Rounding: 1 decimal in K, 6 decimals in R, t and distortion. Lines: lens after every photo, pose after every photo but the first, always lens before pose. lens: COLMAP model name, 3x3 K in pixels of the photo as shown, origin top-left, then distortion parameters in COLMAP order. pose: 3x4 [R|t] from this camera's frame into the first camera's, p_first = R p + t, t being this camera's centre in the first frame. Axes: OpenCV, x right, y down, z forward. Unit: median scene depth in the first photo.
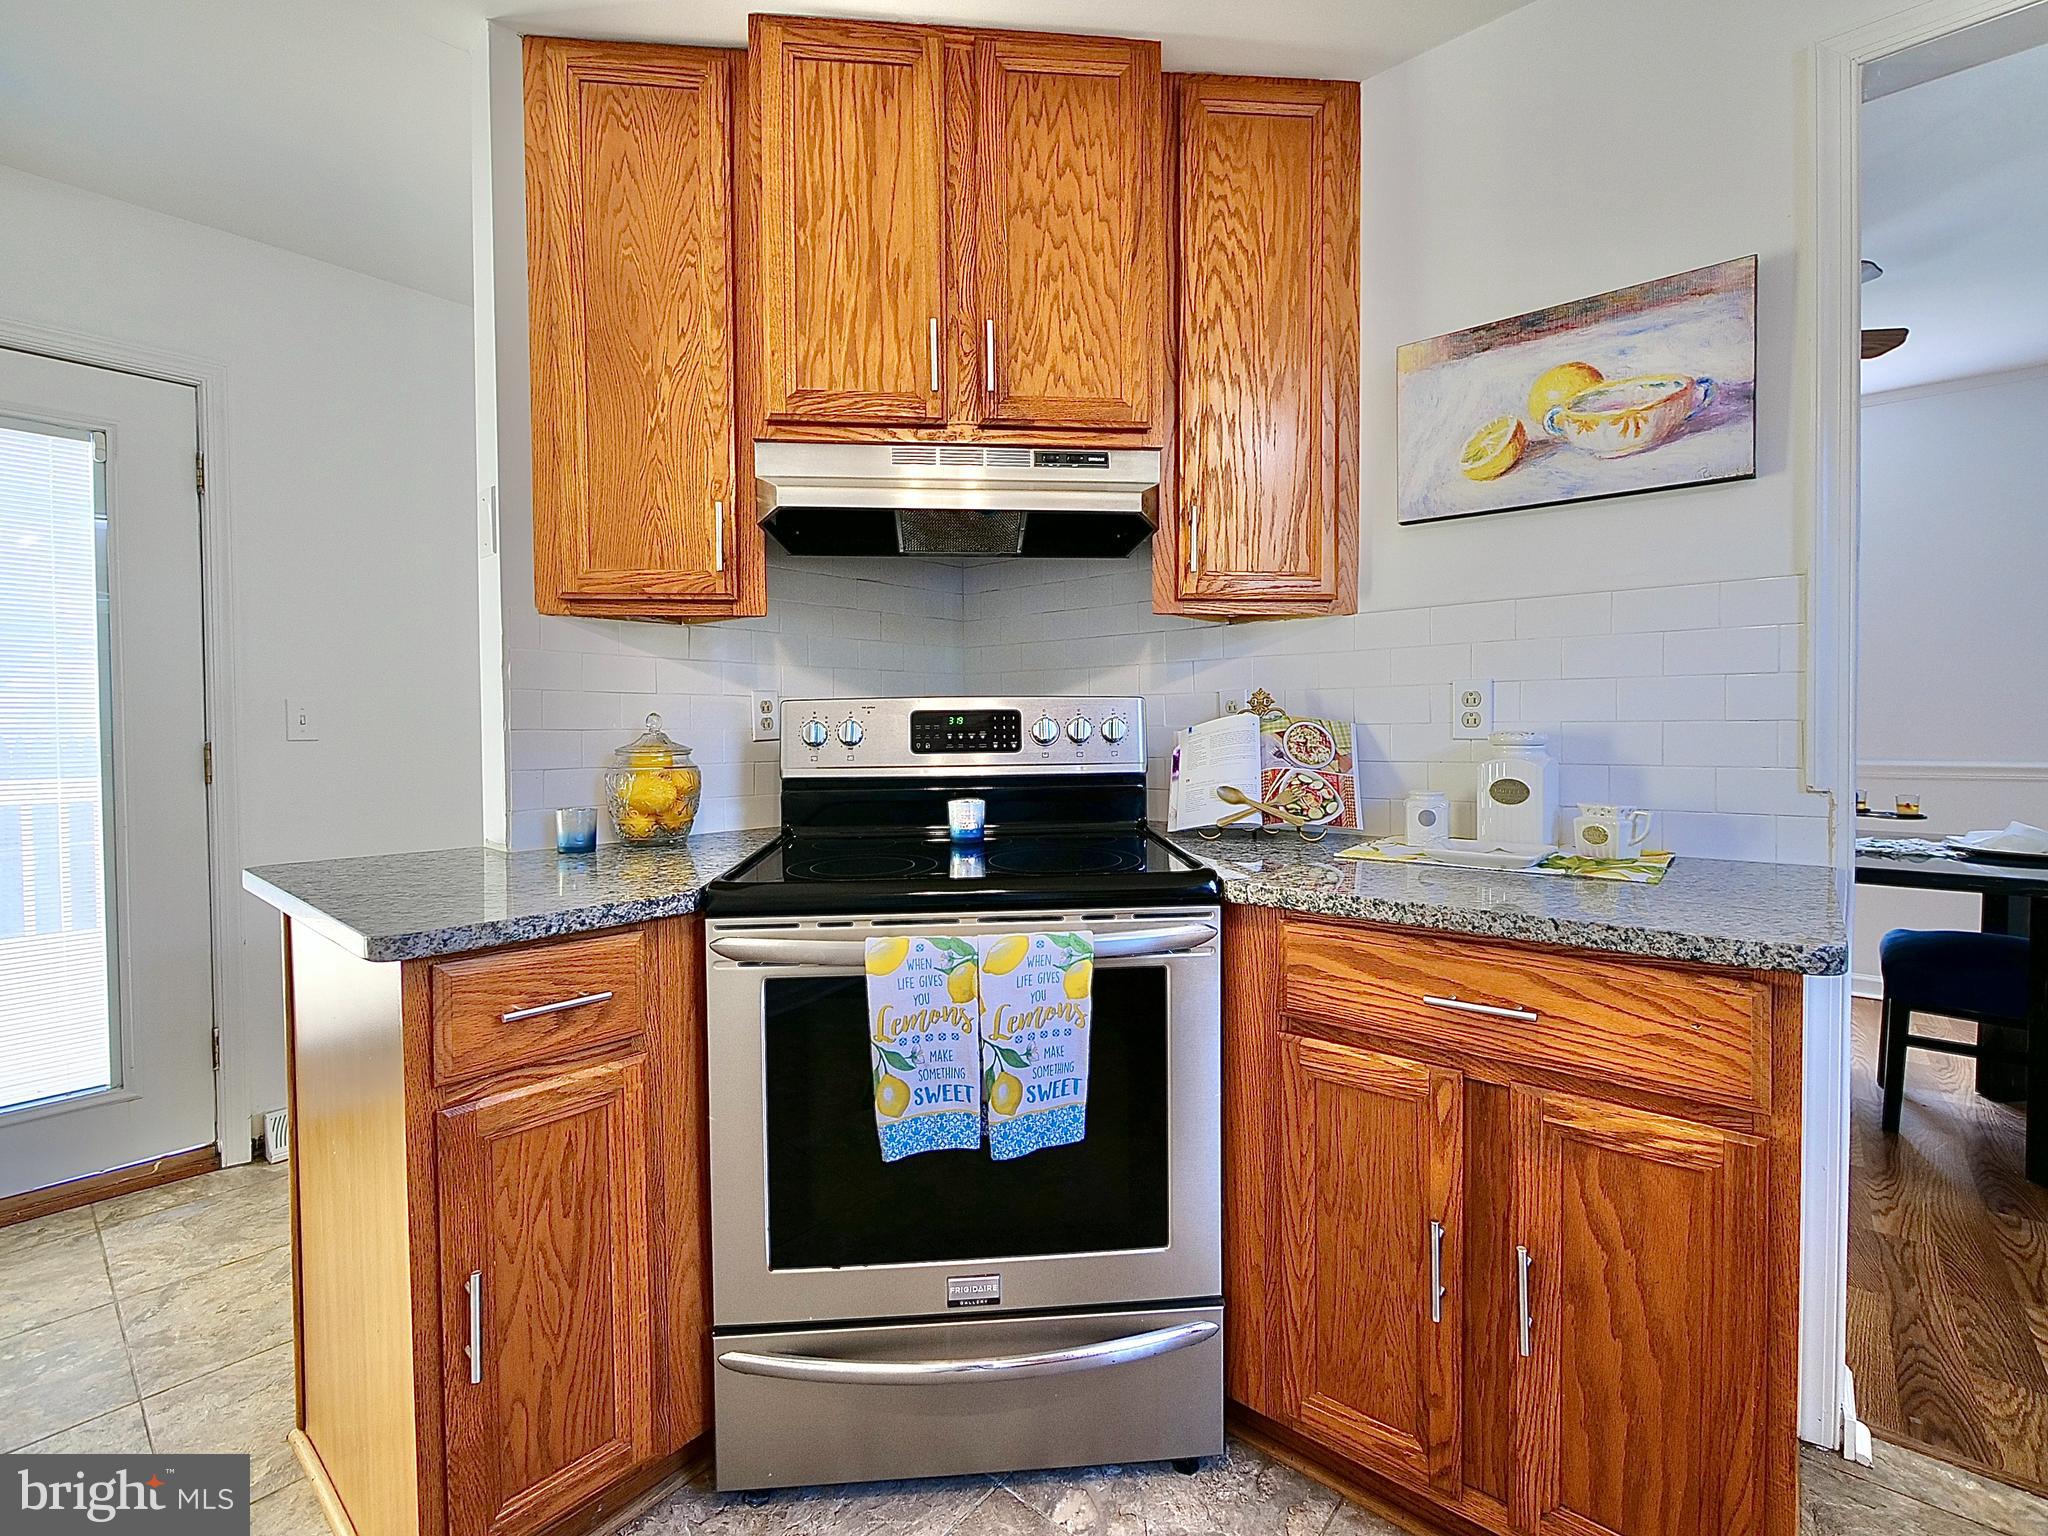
lens RADIAL K [[906.0, 0, 1036.0], [0, 906.0, 745.8], [0, 0, 1]] dist [-0.006790, -0.000010]
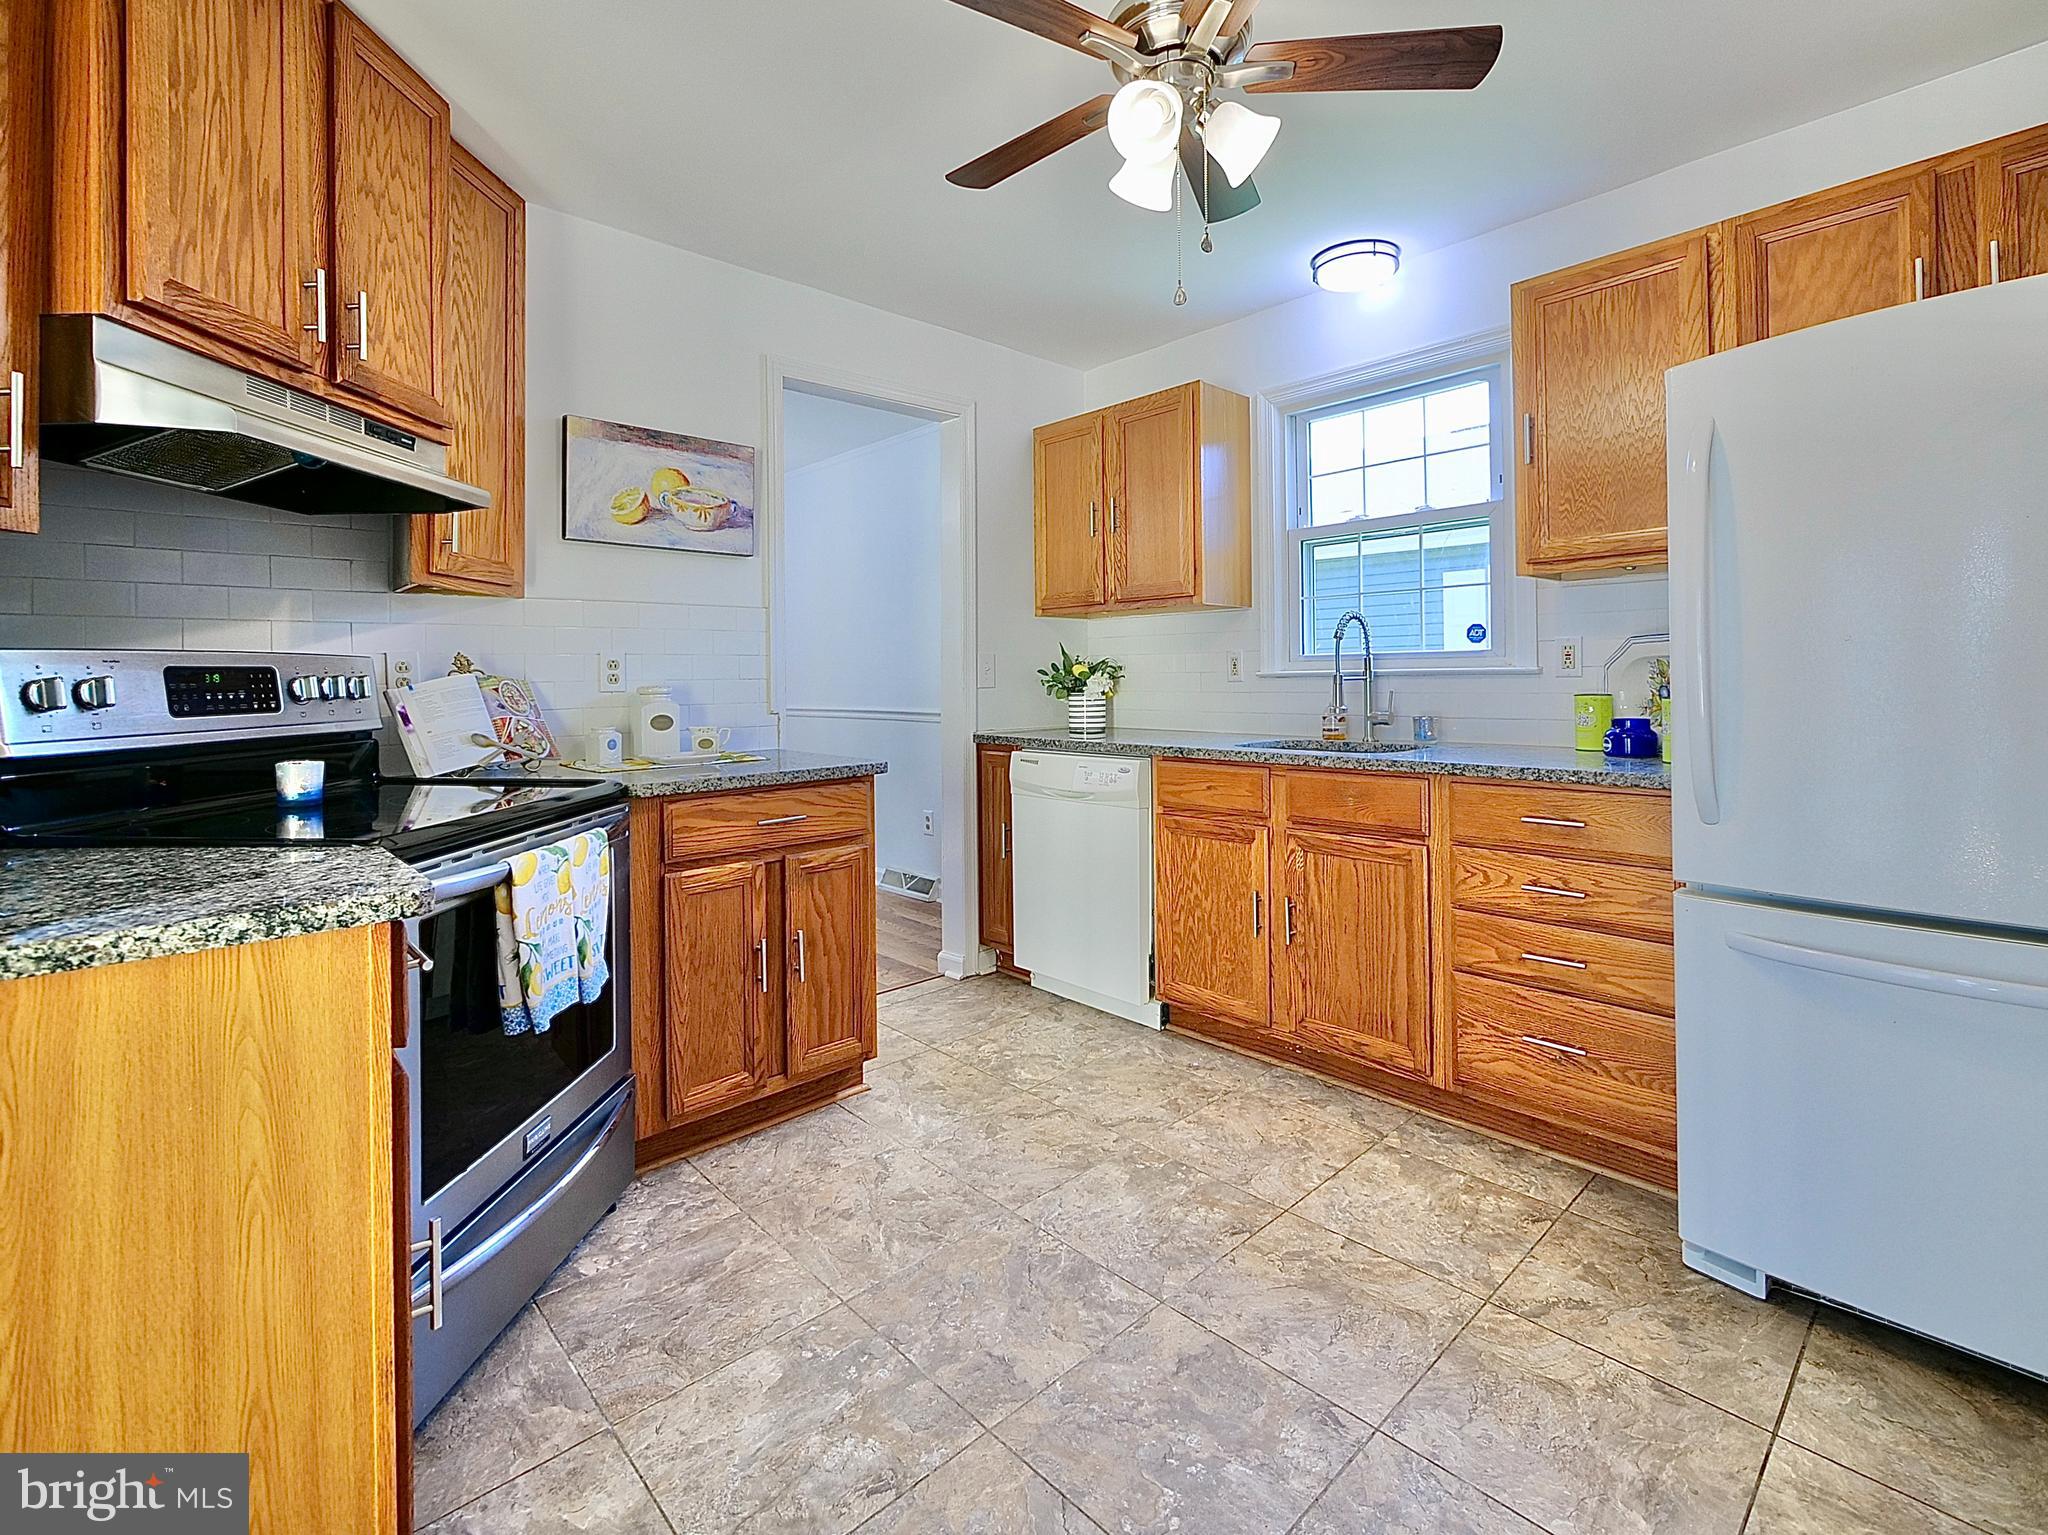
lens RADIAL K [[922.9, 0, 1049.8], [0, 922.9, 678.1], [0, 0, 1]] dist [-0.006196, 0.000467]
pose [[0.107254, 0.003977, 0.994224, -1.008023], [0.032245, 0.999452, -0.007476, 0.005107], [-0.993709, 0.032860, 0.107067, 0.118482]]
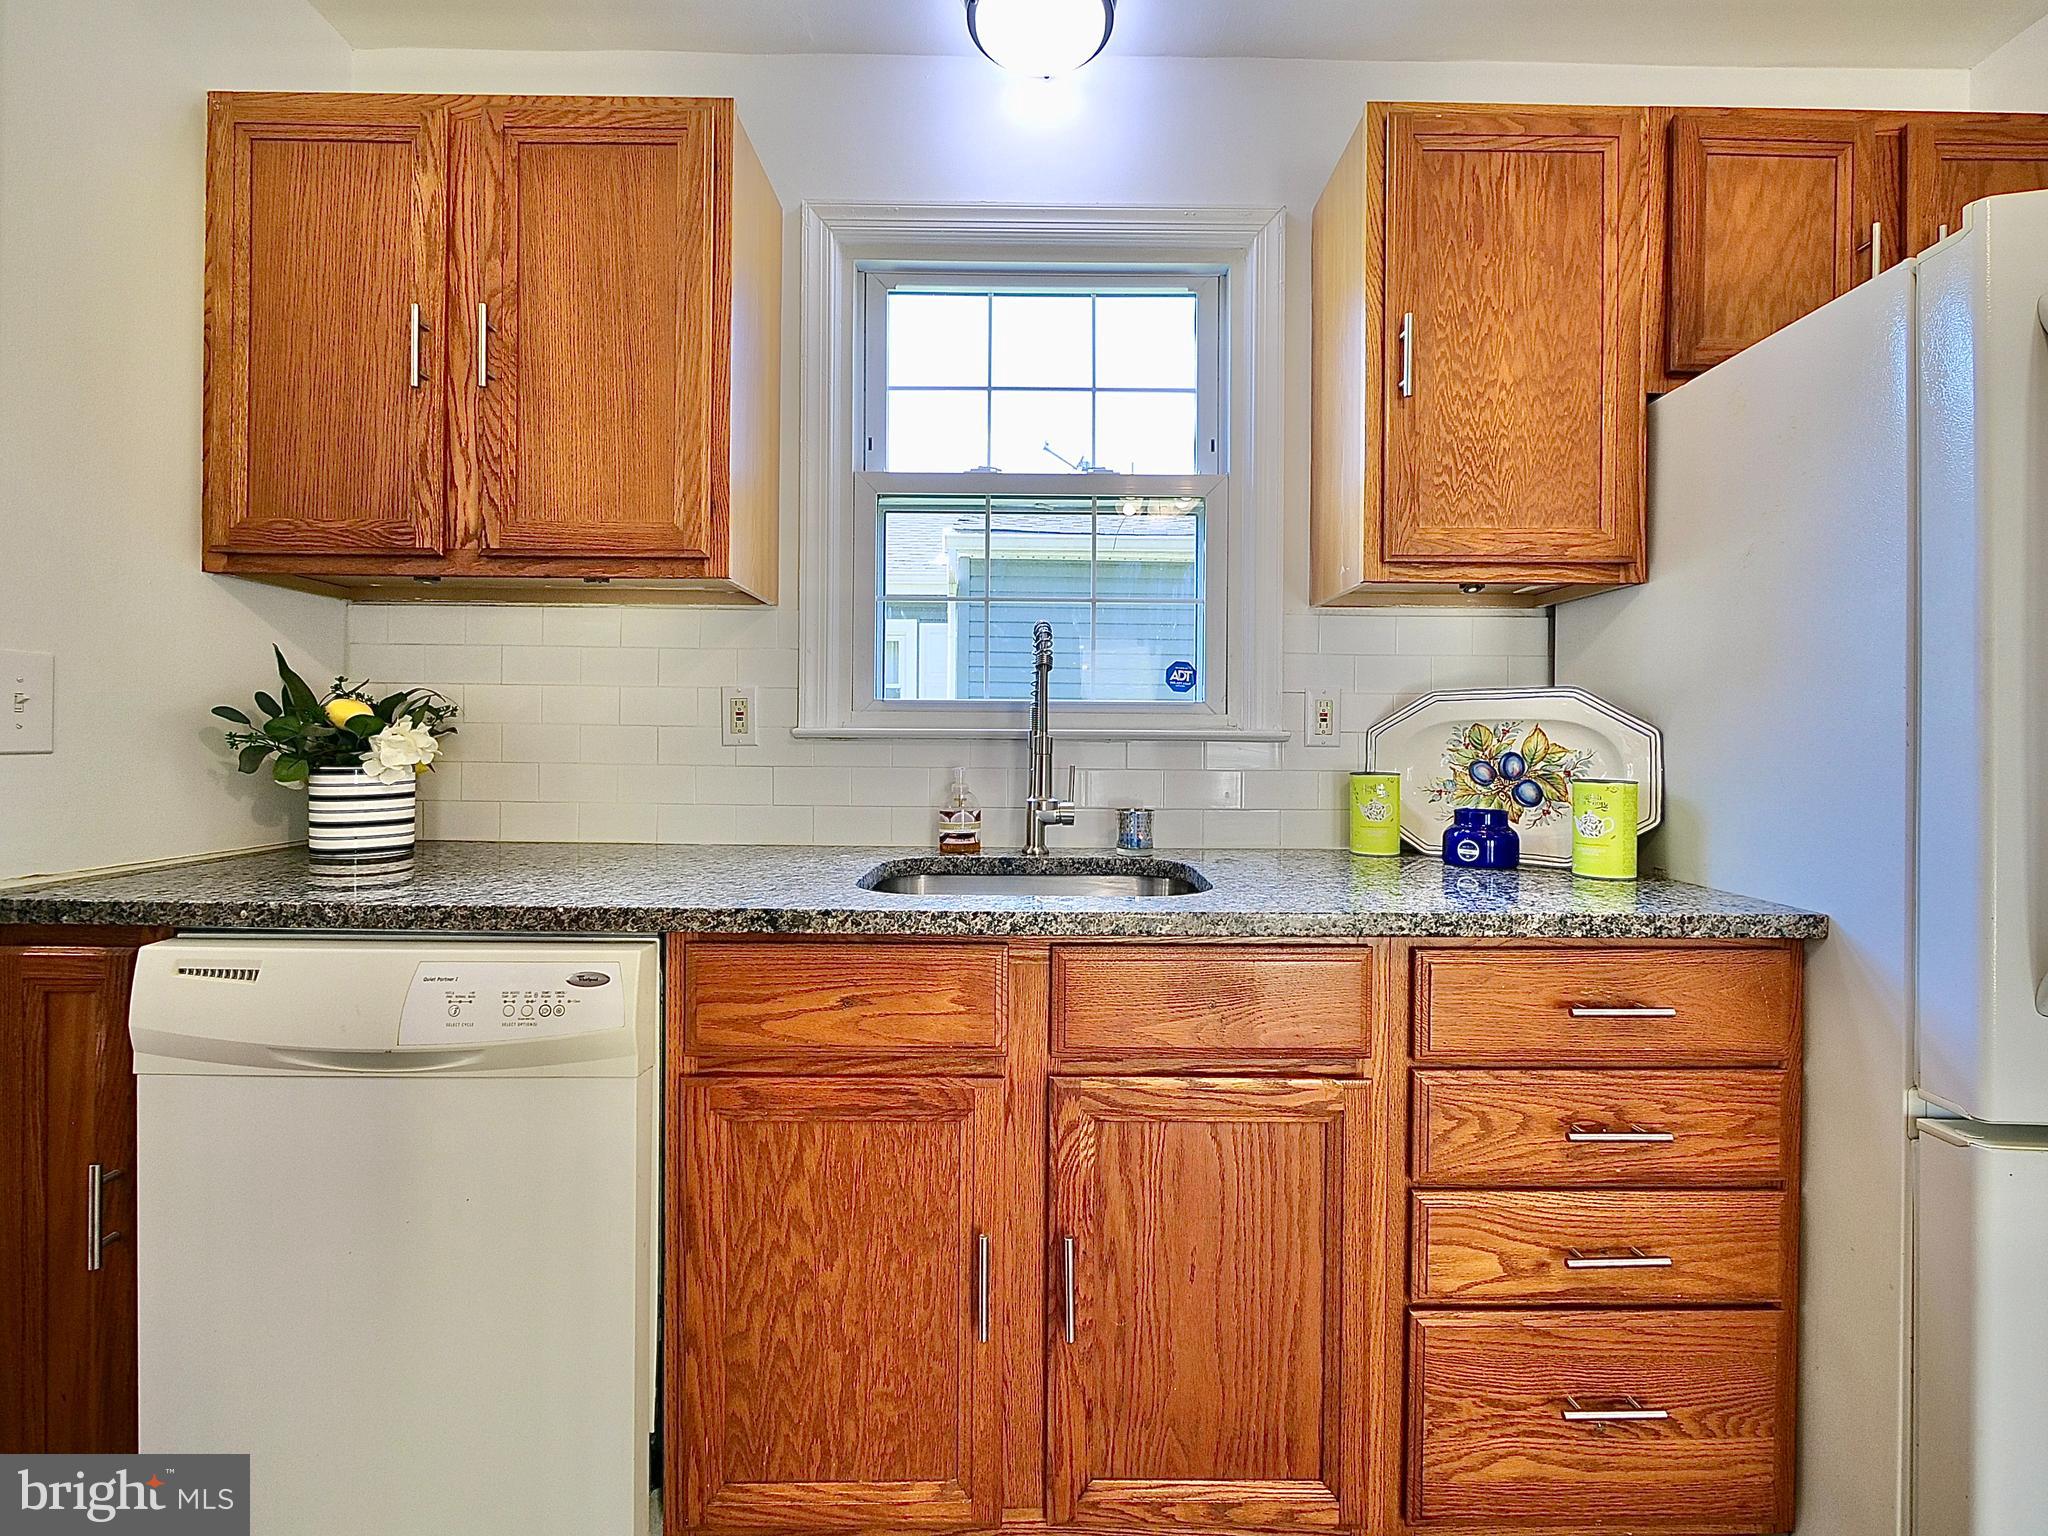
lens RADIAL K [[906.0, 0, 1036.0], [0, 906.0, 745.8], [0, 0, 1]] dist [-0.006790, -0.000010]
pose [[-0.648330, -0.004572, 0.761346, 0.087612], [0.011228, 0.999816, 0.015565, -0.001887], [-0.761277, 0.018639, -0.648159, 0.351773]]
